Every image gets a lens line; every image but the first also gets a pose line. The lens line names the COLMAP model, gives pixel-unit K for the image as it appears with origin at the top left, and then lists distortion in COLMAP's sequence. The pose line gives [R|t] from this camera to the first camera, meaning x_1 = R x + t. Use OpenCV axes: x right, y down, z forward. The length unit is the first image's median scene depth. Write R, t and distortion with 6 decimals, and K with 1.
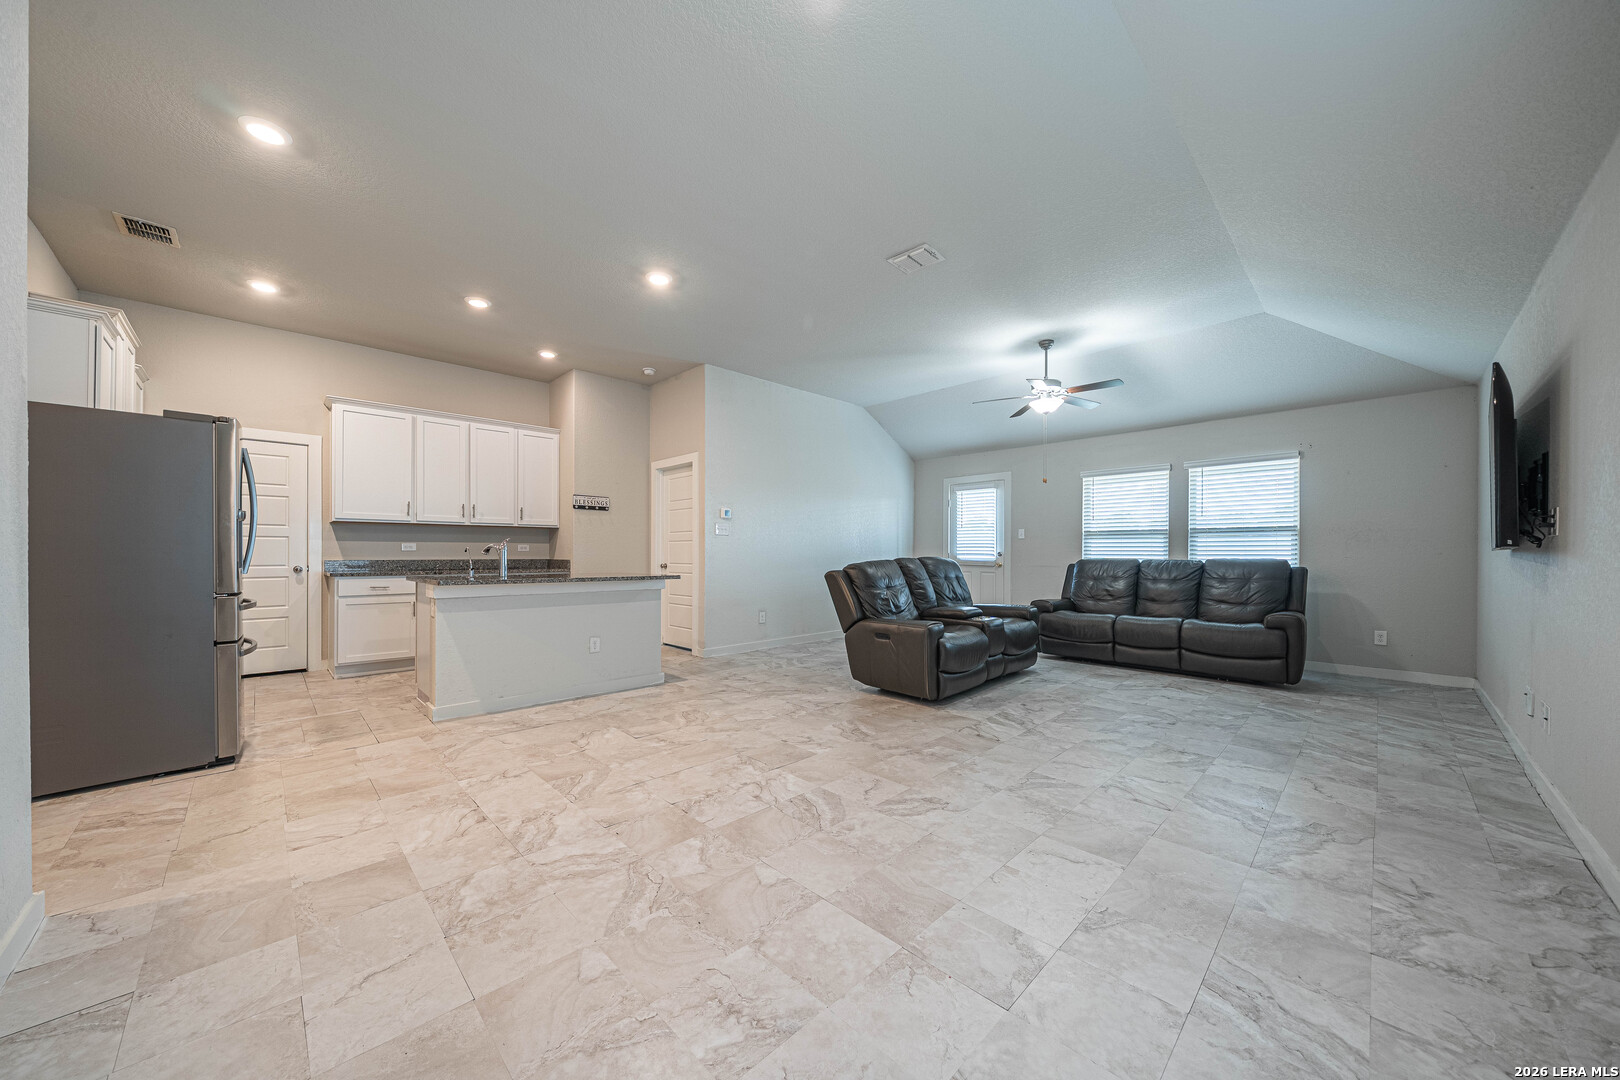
lens RADIAL K [[565.3, 0, 797.3], [0, 565.3, 553.1], [0, 0, 1]] dist [-0.004897, 0.000063]
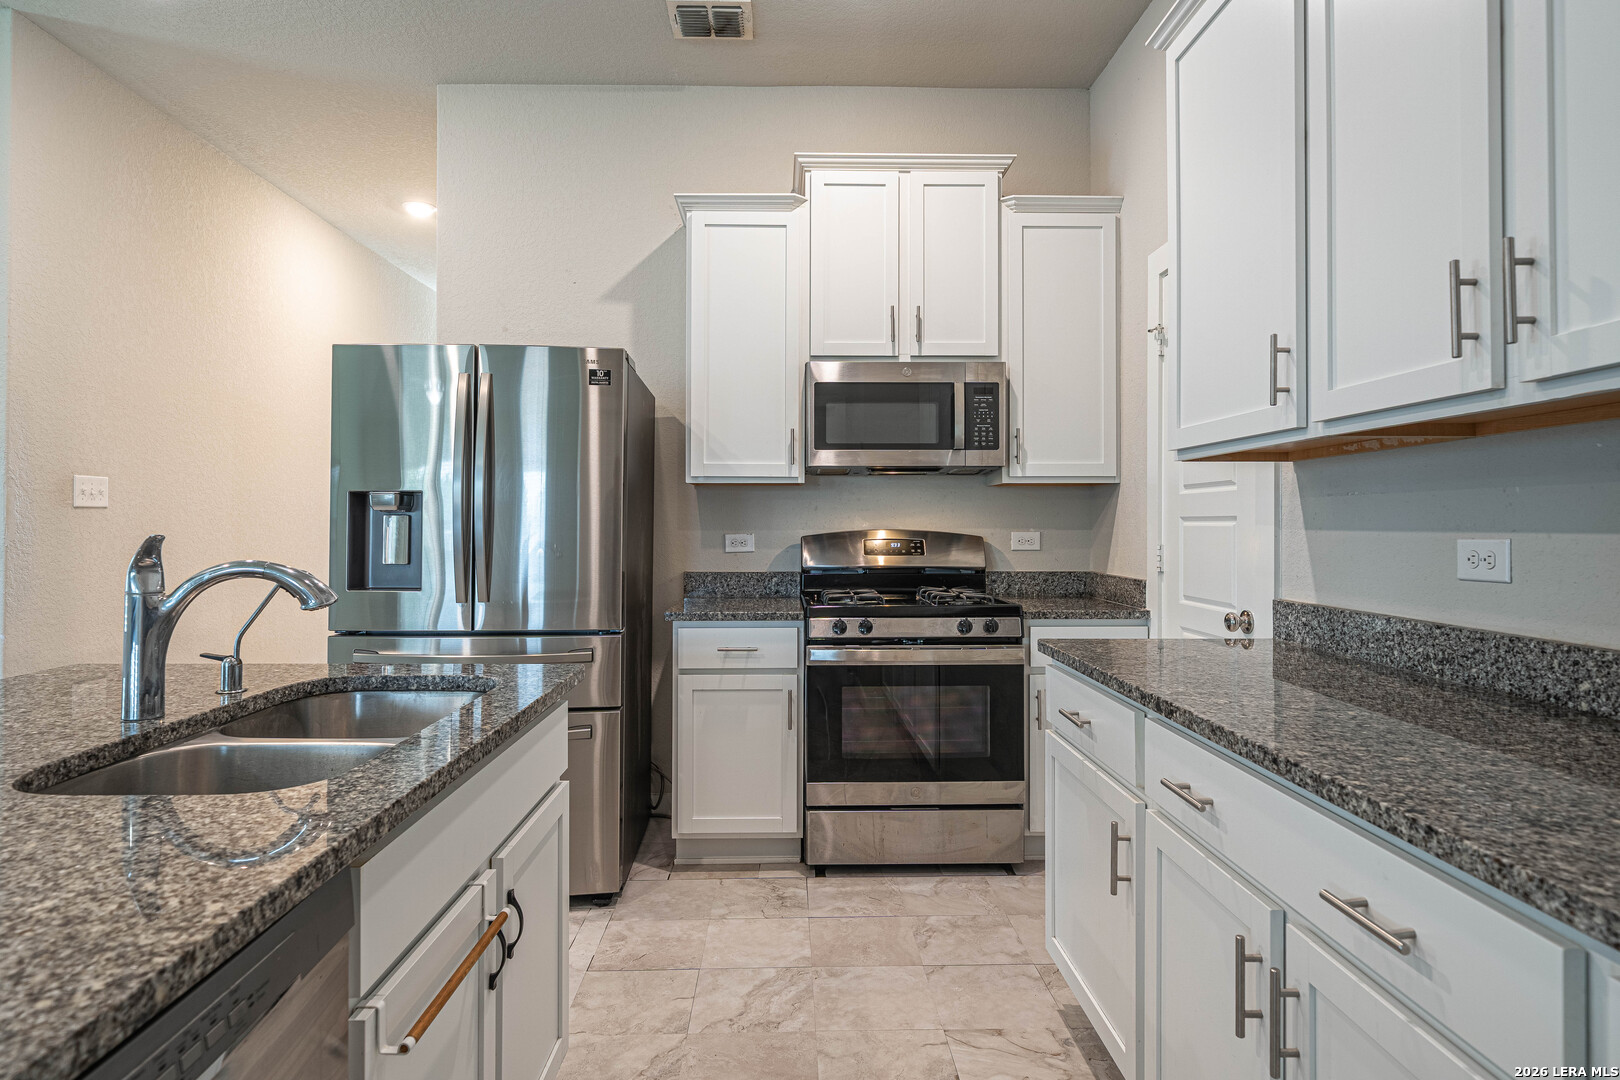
lens RADIAL K [[883.5, 0, 804.8], [0, 883.5, 511.6], [0, 0, 1]] dist [0.002131, 0.000492]
pose [[-0.677224, -0.012189, -0.735676, -0.524315], [-0.000203, 0.999866, -0.016379, -0.034953], [0.735776, -0.010944, -0.677136, 1.664748]]
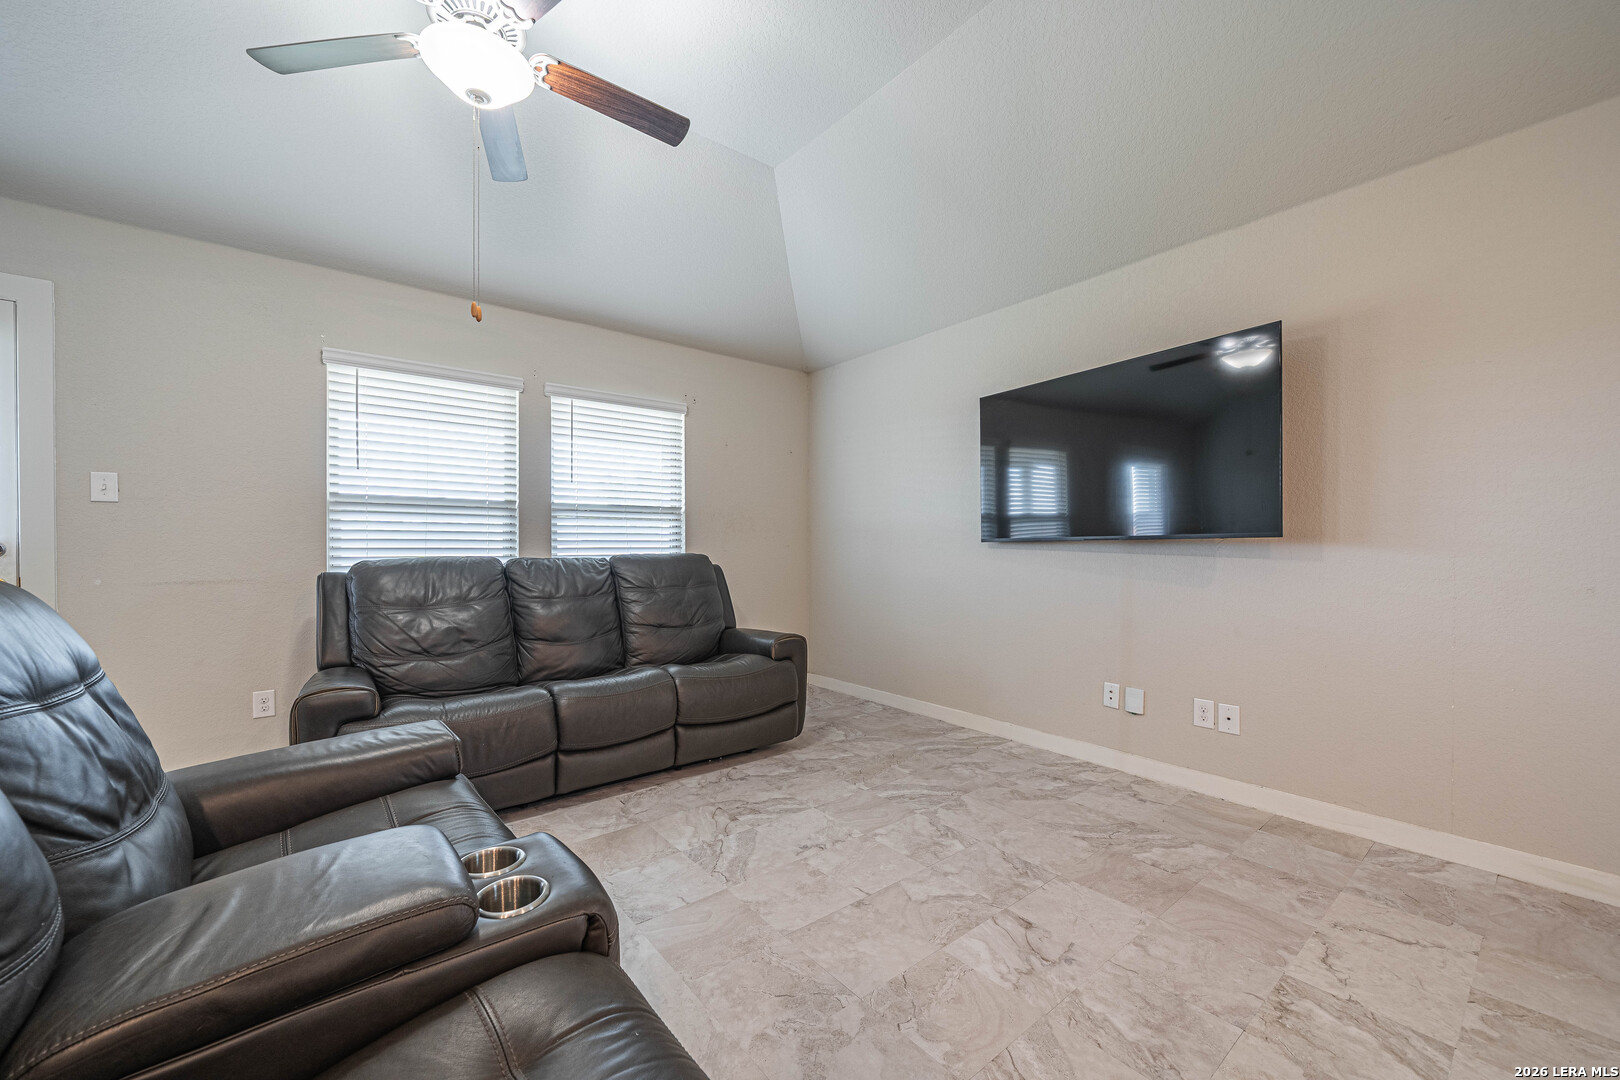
lens RADIAL K [[622.9, 0, 804.8], [0, 622.9, 548.3], [0, 0, 1]] dist [-0.002721, -0.000174]
pose [[0.093039, -0.002380, 0.995660, 0.164333], [0.003076, 0.999993, 0.002102, 0.003517], [-0.995658, 0.002867, 0.093045, 1.175803]]
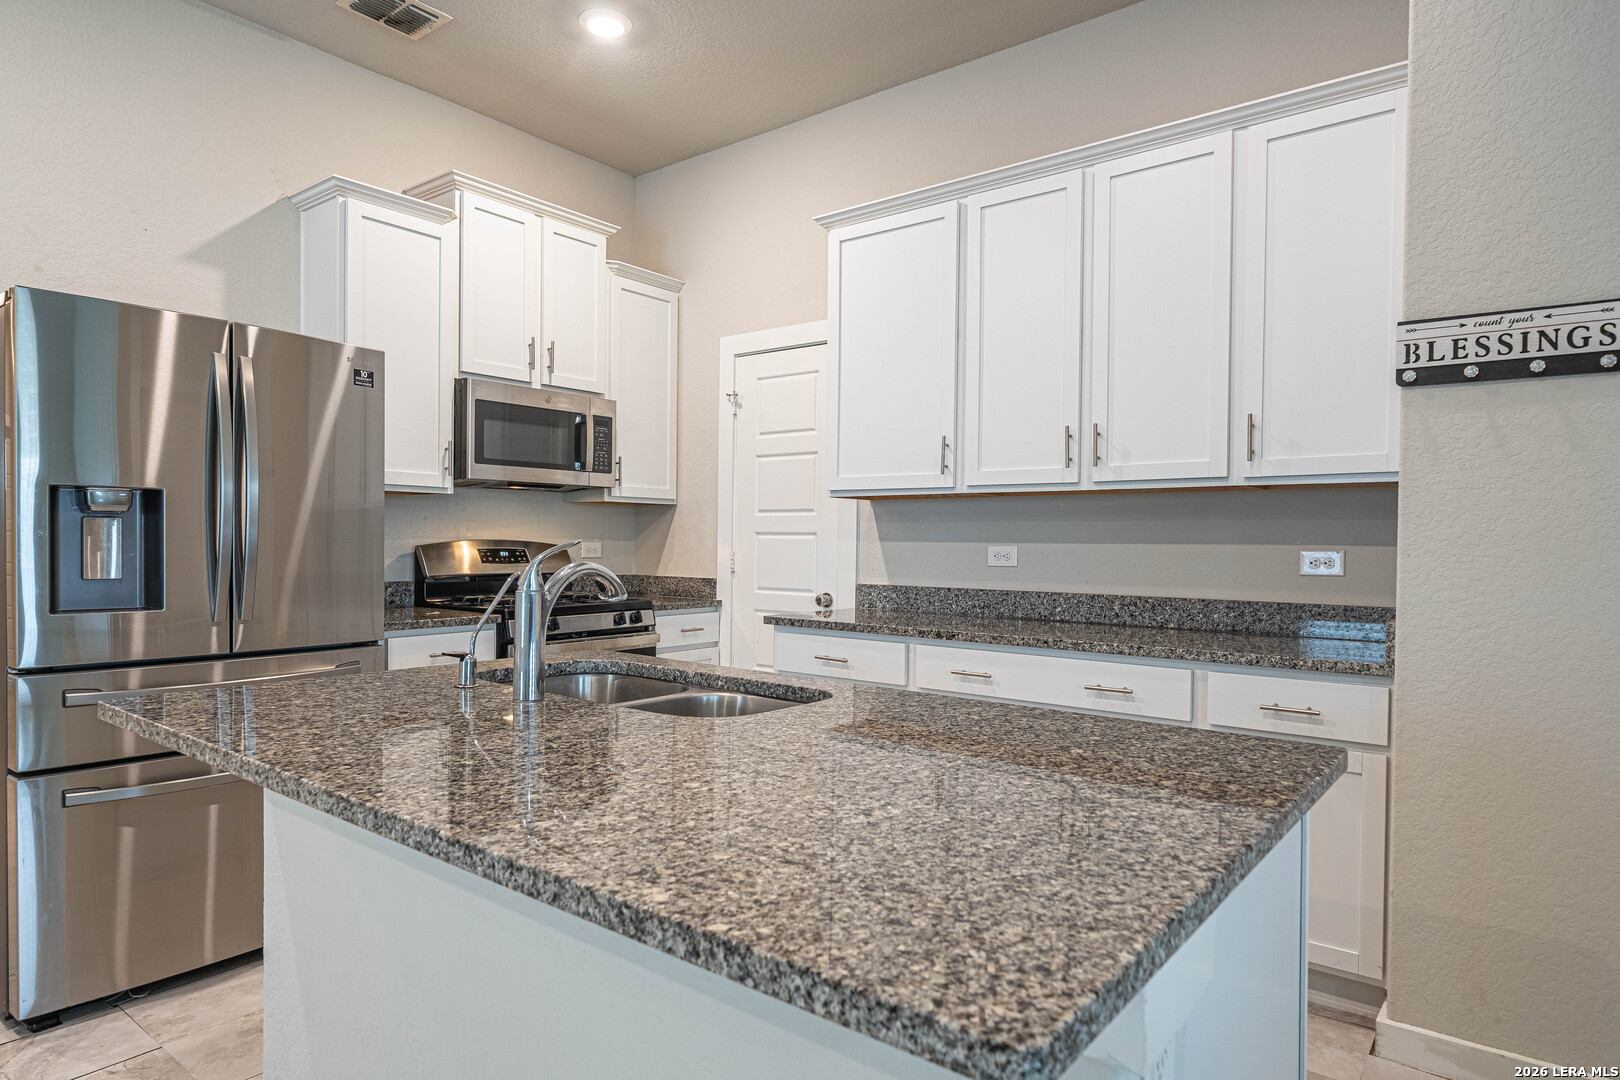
lens RADIAL K [[941.3, 0, 806.1], [0, 941.3, 556.4], [0, 0, 1]] dist [0.000860, -0.000520]
pose [[0.140188, 0.016601, -0.989986, -0.124768], [-0.008565, 0.999842, 0.015553, -0.031357], [0.990088, 0.006299, 0.140308, 1.255821]]
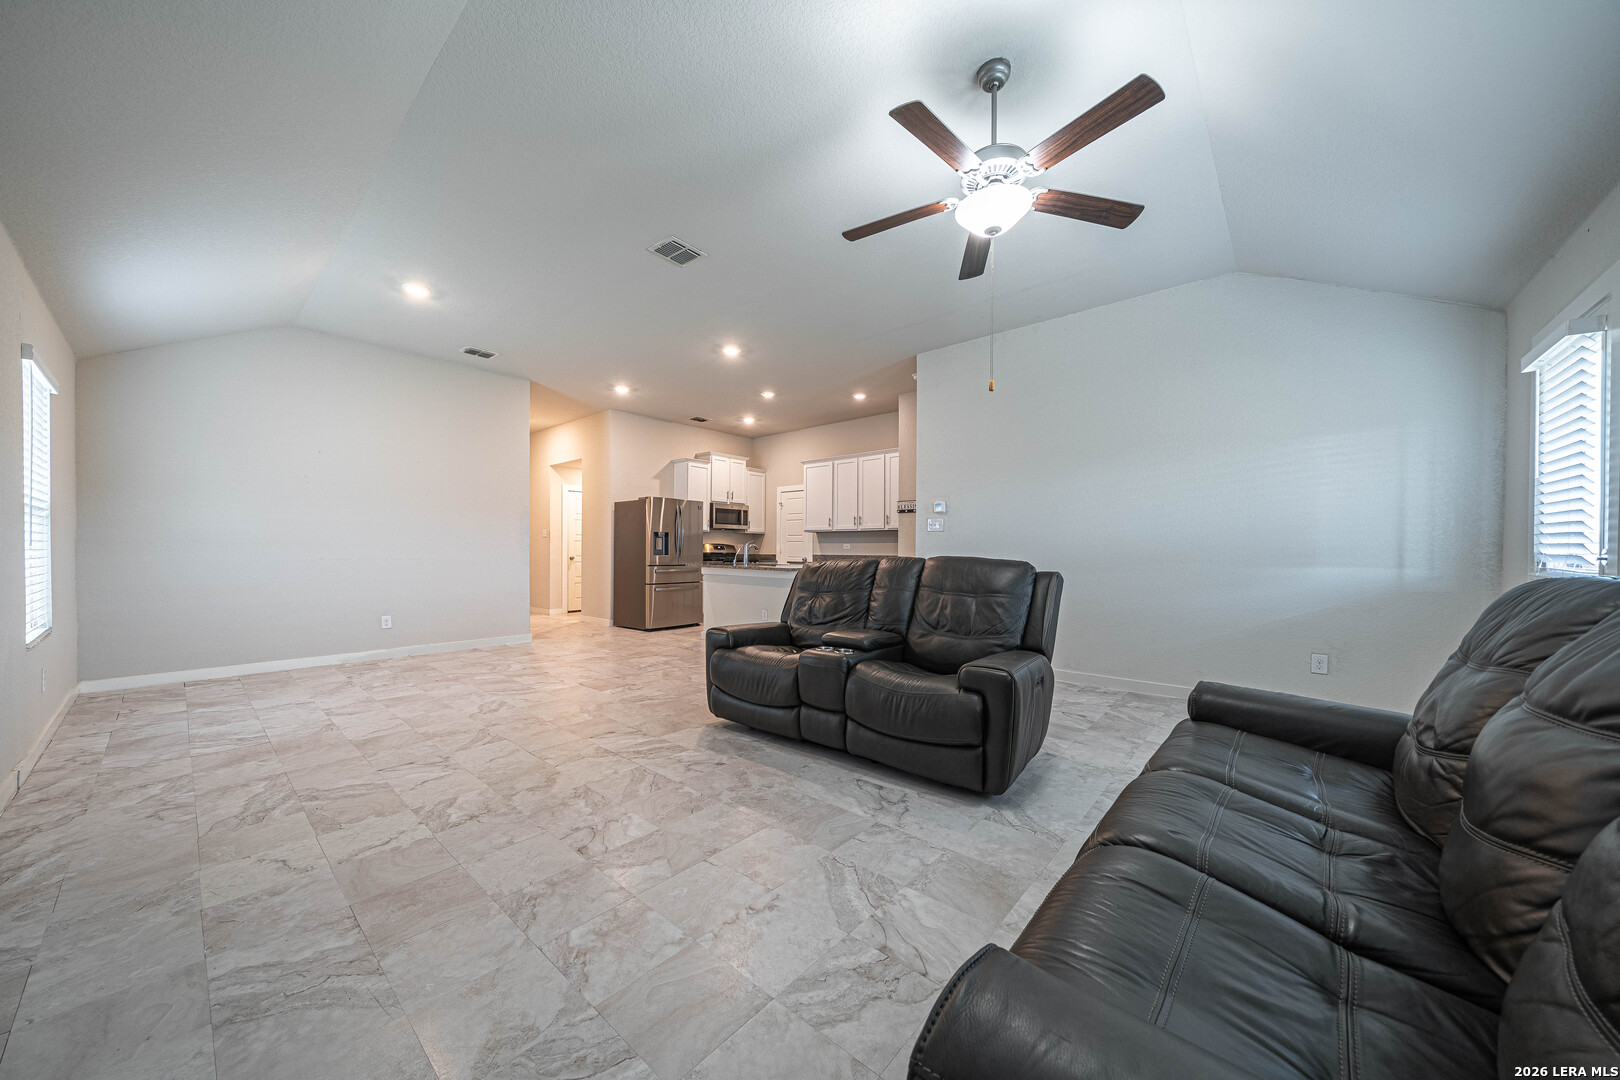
lens RADIAL K [[556.4, 0, 804.2], [0, 556.4, 553.8], [0, 0, 1]] dist [-0.006061, -0.000005]
pose [[0.084474, 0.004825, -0.996414, 1.286075], [-0.005859, 0.999973, 0.004345, 0.003541], [0.996408, 0.005471, 0.084500, 1.222396]]
